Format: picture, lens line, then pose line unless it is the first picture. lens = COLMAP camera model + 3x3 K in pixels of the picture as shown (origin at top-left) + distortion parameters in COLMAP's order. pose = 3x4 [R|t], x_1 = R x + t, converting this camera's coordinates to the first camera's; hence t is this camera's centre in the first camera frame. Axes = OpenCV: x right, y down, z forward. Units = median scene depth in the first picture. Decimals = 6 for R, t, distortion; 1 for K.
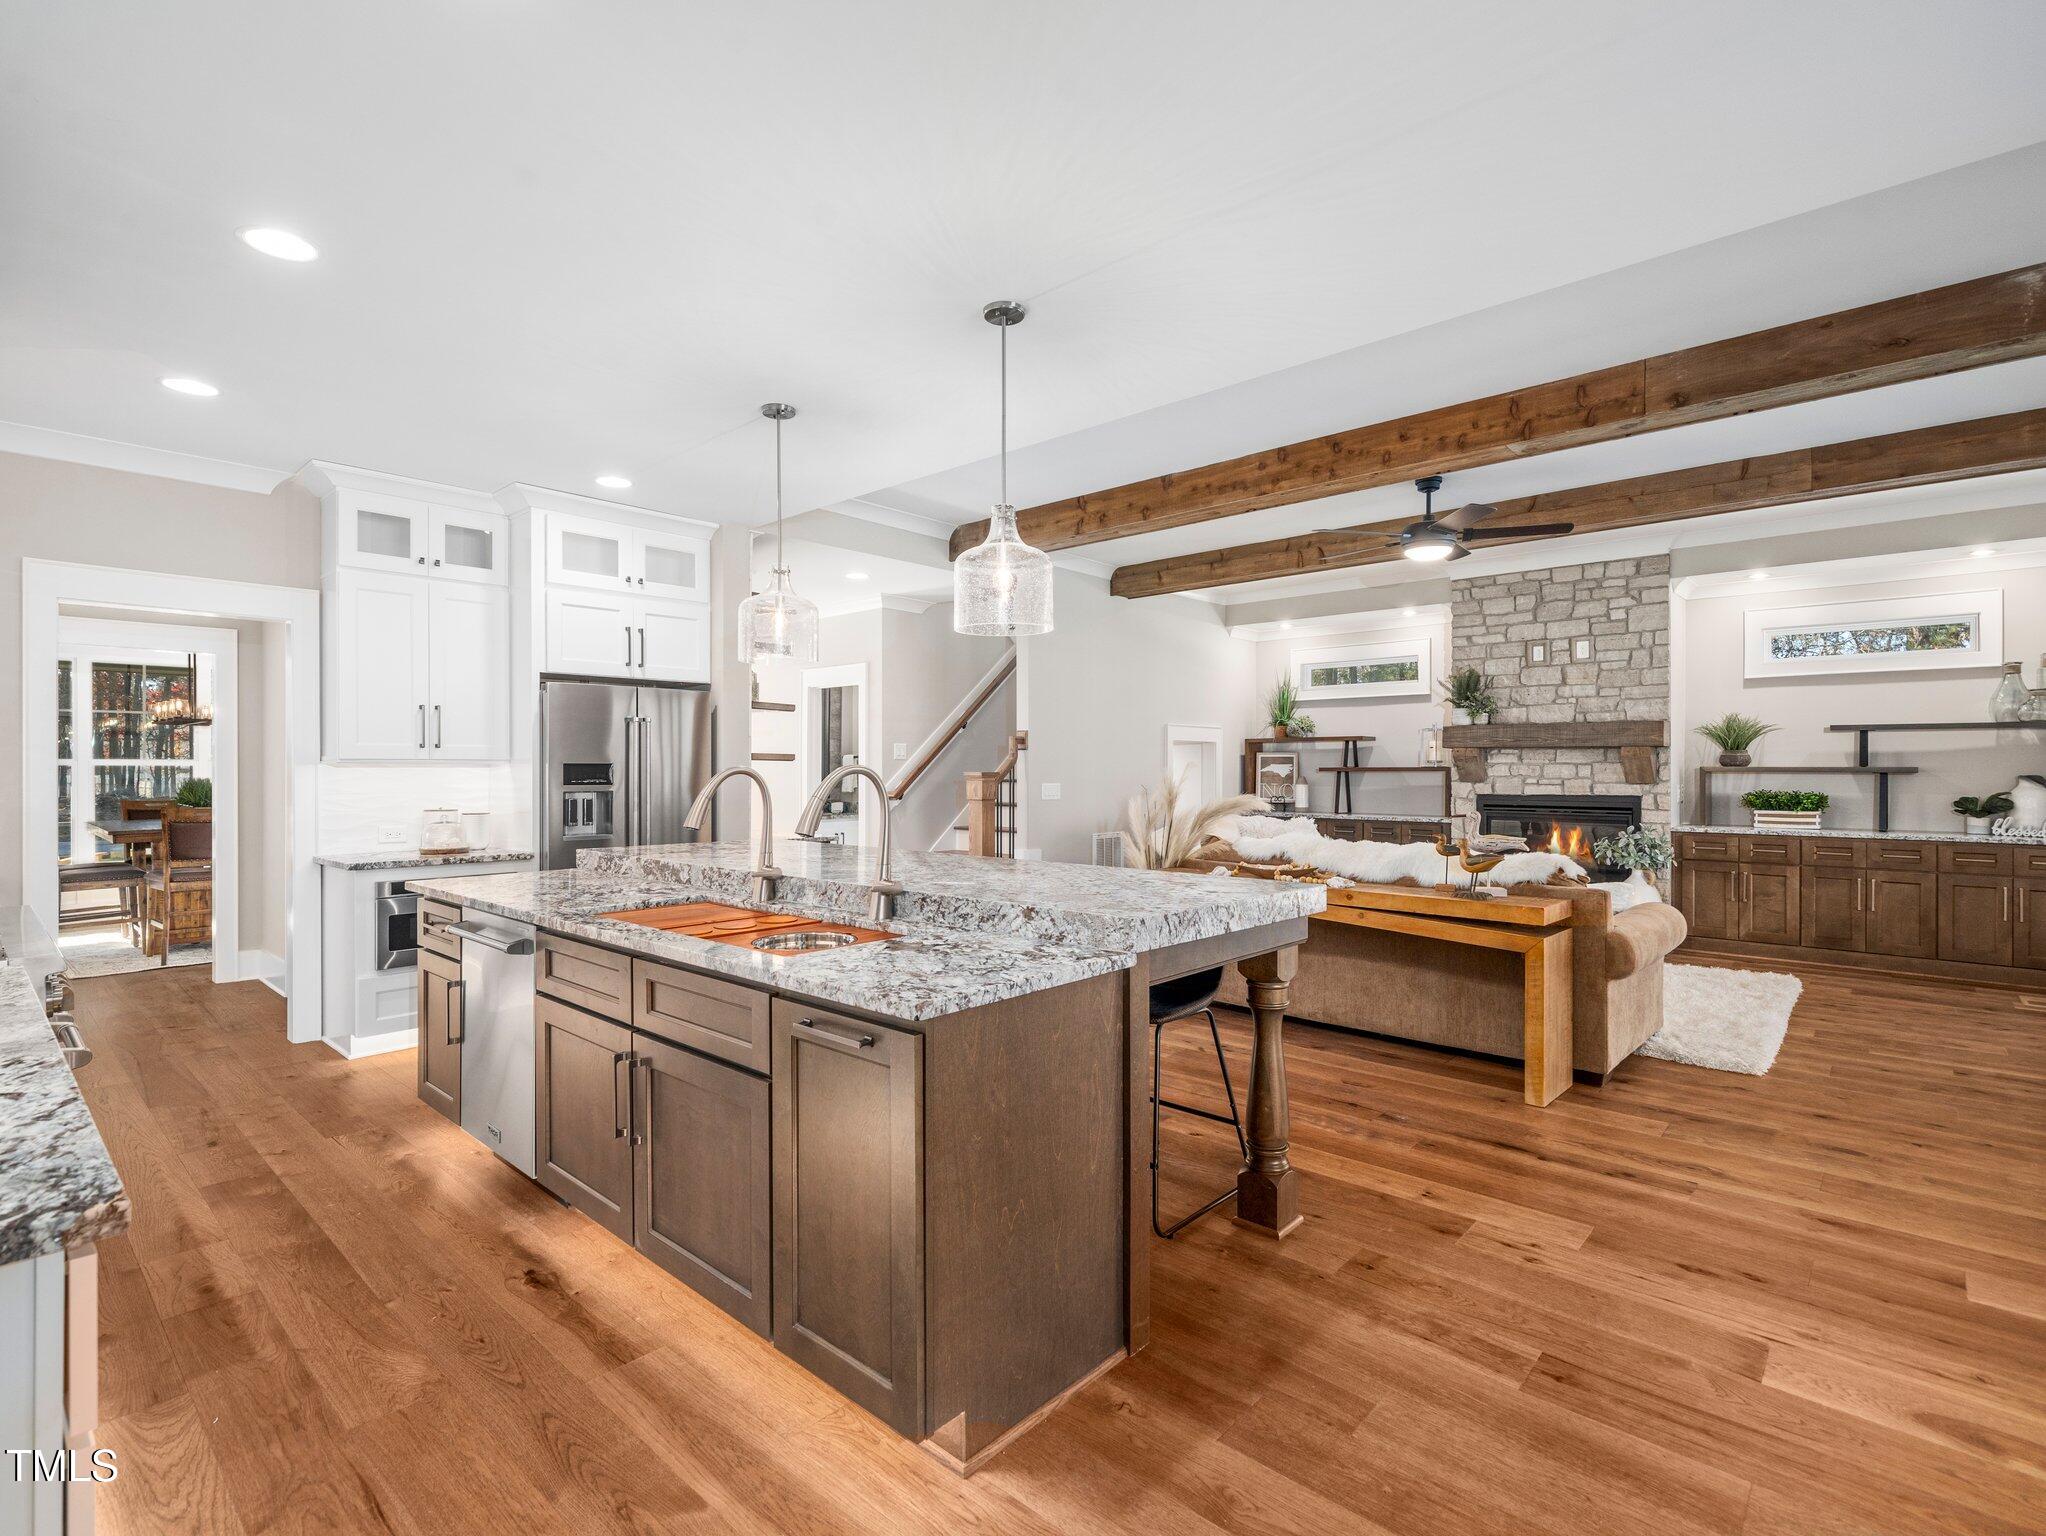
lens RADIAL K [[986.5, 0, 1023.0], [0, 986.5, 768.0], [0, 0, 1]] dist [0.000930, -0.000039]
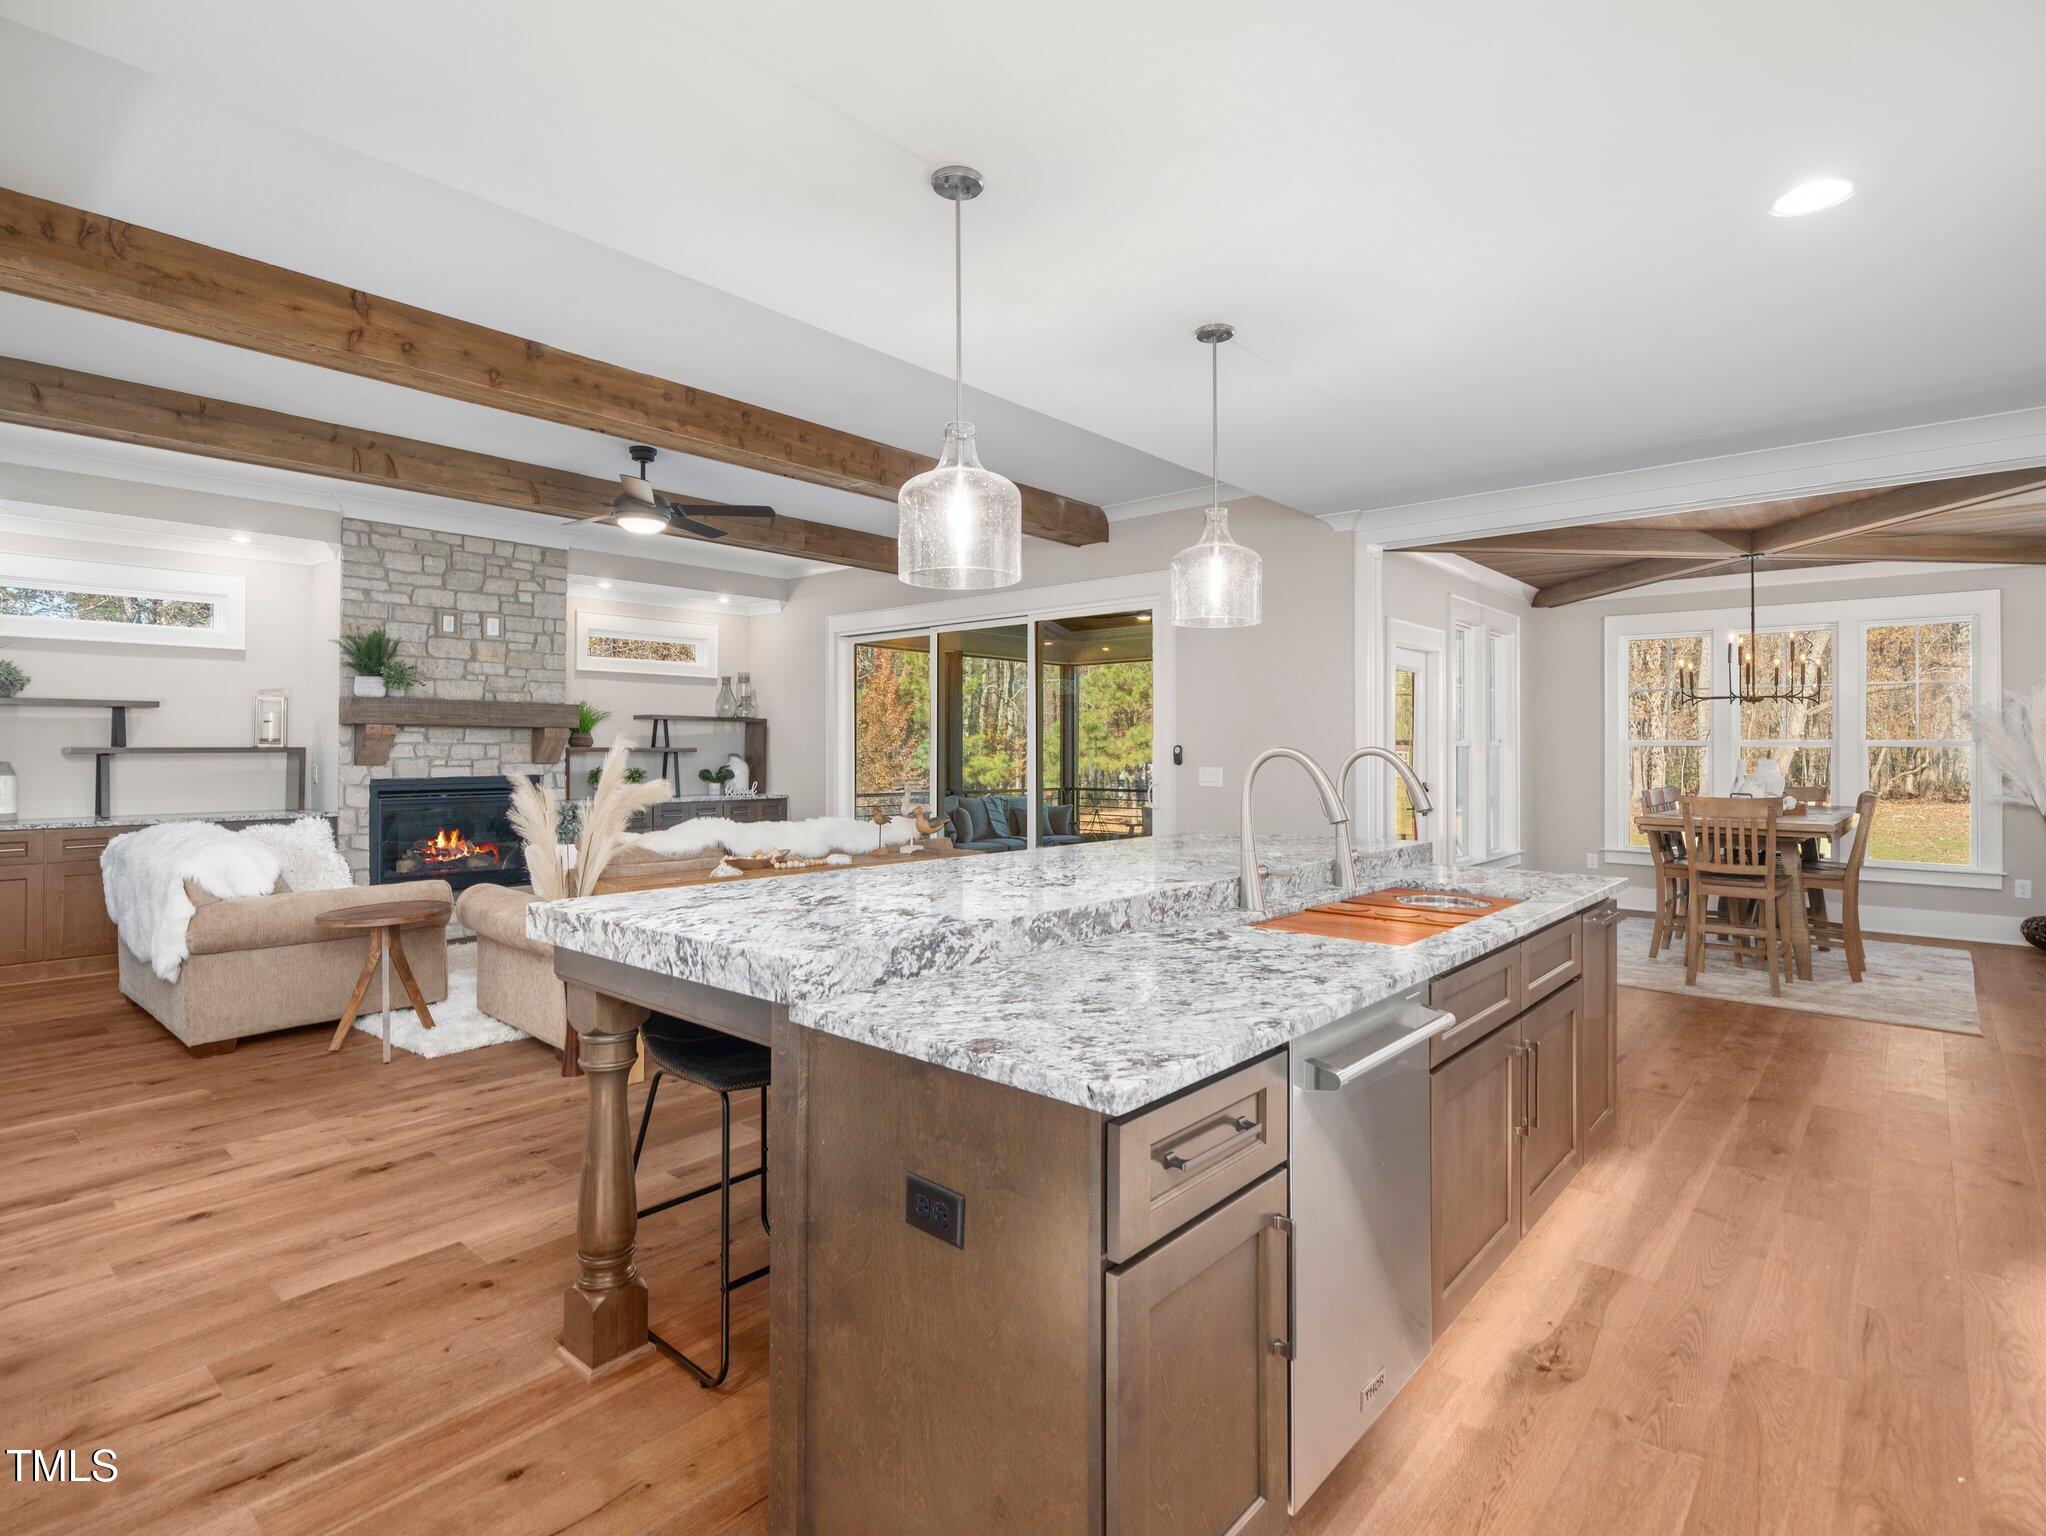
lens RADIAL K [[1039.2, 0, 1020.5], [0, 1039.2, 737.3], [0, 0, 1]] dist [0.001126, 0.000321]
pose [[-0.015434, 0.012016, 0.999809, -0.481198], [-0.001836, 0.999926, -0.012045, 0.000476], [-0.999879, -0.002022, -0.015410, 0.512132]]
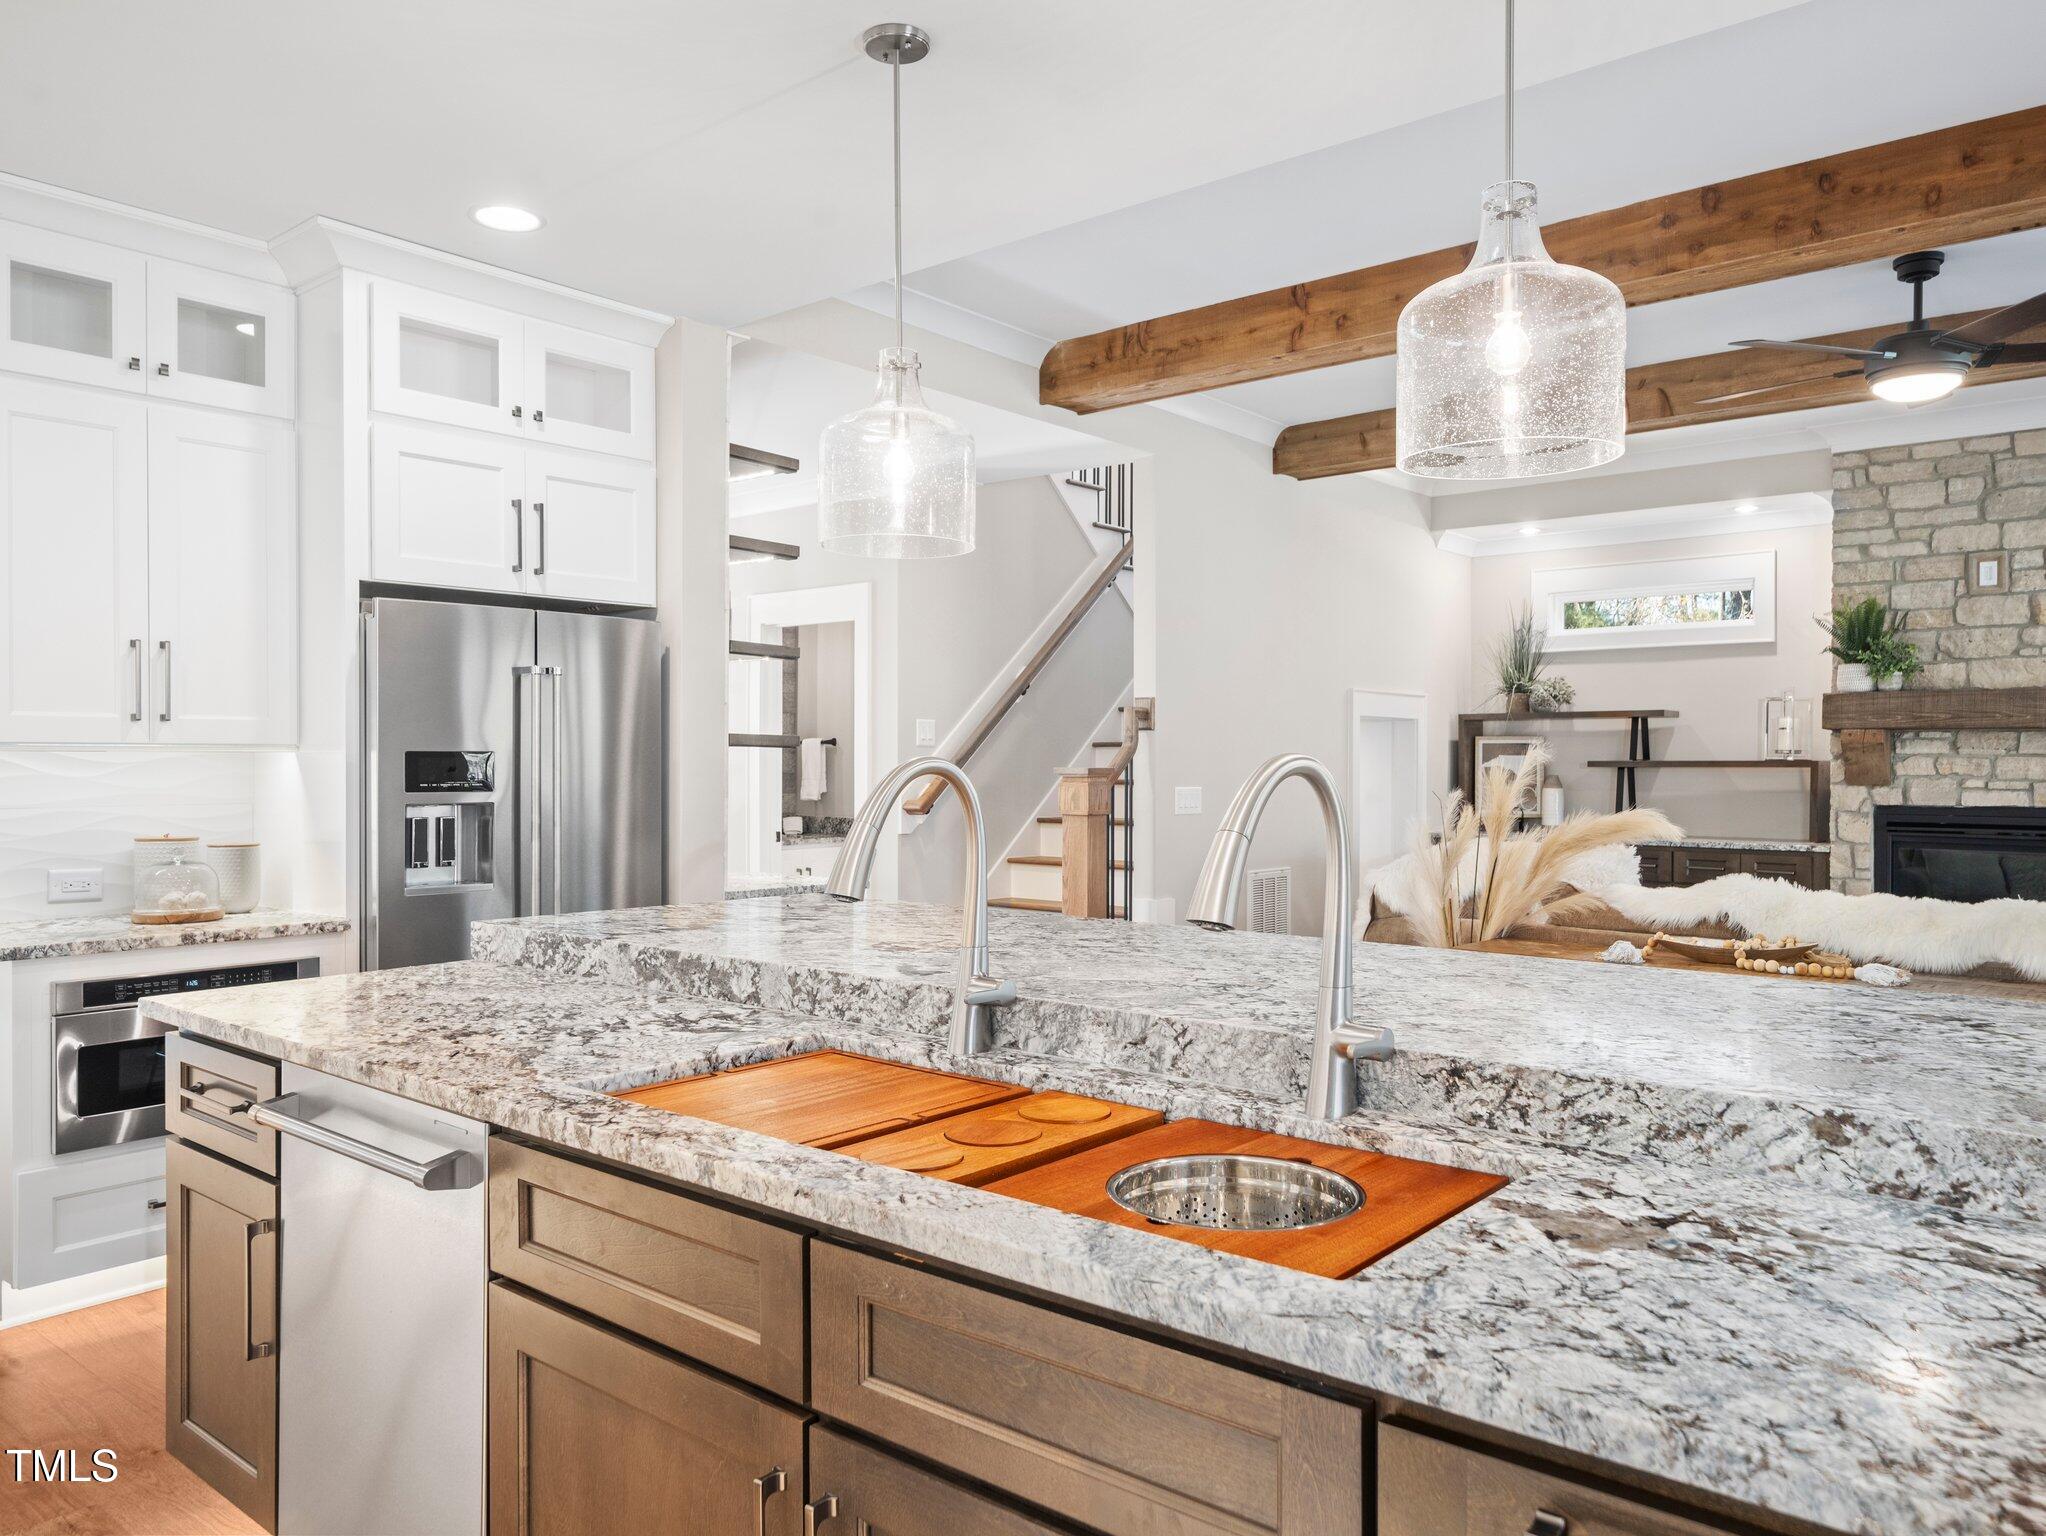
lens RADIAL K [[1452.1, 0, 1023.0], [0, 1452.1, 768.0], [0, 0, 1]] dist [0.005267, -0.003829]
pose [[0.999188, 0.001576, 0.040252, -0.112511], [-0.001788, 0.999985, 0.005237, -0.000176], [-0.040243, -0.005305, 0.999176, 0.139039]]
